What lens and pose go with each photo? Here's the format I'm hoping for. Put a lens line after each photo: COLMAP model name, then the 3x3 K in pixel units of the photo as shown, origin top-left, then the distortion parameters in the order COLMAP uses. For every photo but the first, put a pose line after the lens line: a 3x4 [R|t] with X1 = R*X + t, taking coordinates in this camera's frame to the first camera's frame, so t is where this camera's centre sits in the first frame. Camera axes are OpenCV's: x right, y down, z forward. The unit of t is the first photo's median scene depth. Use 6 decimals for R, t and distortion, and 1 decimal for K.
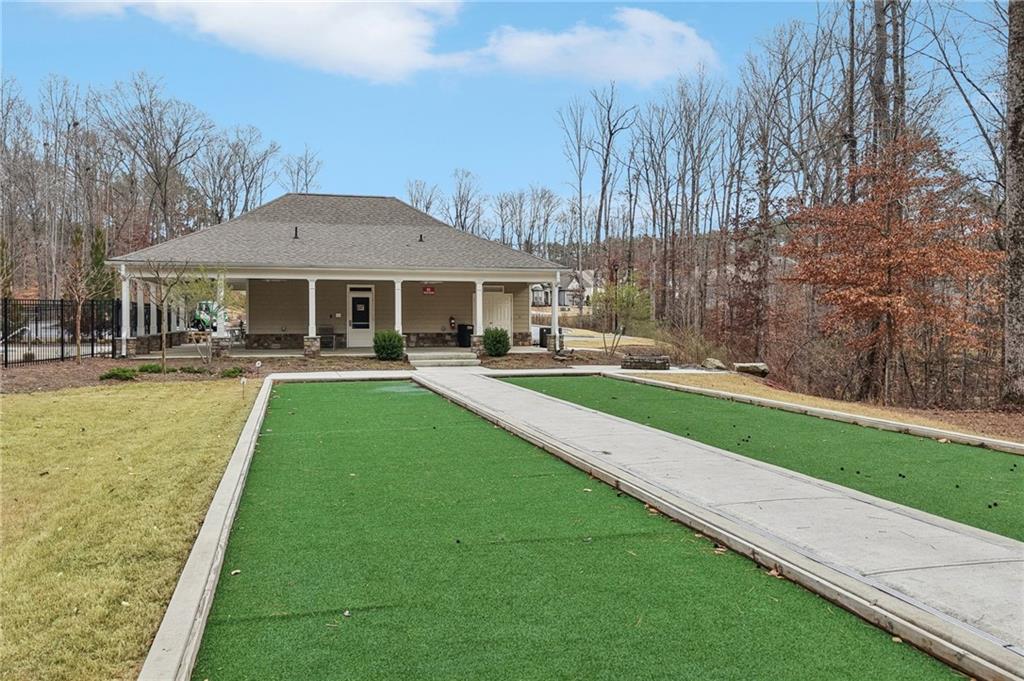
lens RADIAL K [[840.3, 0, 512.0], [0, 840.3, 340.5], [0, 0, 1]] dist [0.005494, -0.003241]
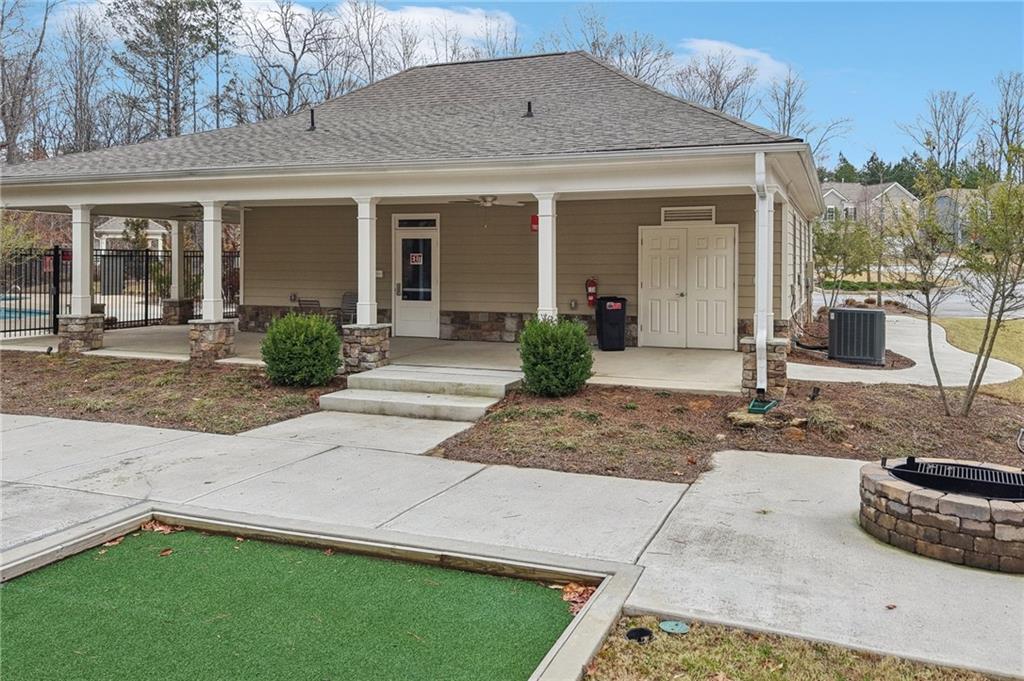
lens RADIAL K [[840.3, 0, 512.0], [0, 840.3, 340.5], [0, 0, 1]] dist [0.005494, -0.003241]
pose [[0.820177, 0.060016, -0.568953, 0.158839], [-0.020005, 0.996883, 0.076318, -0.030015], [0.571759, -0.051212, 0.818821, 0.615067]]
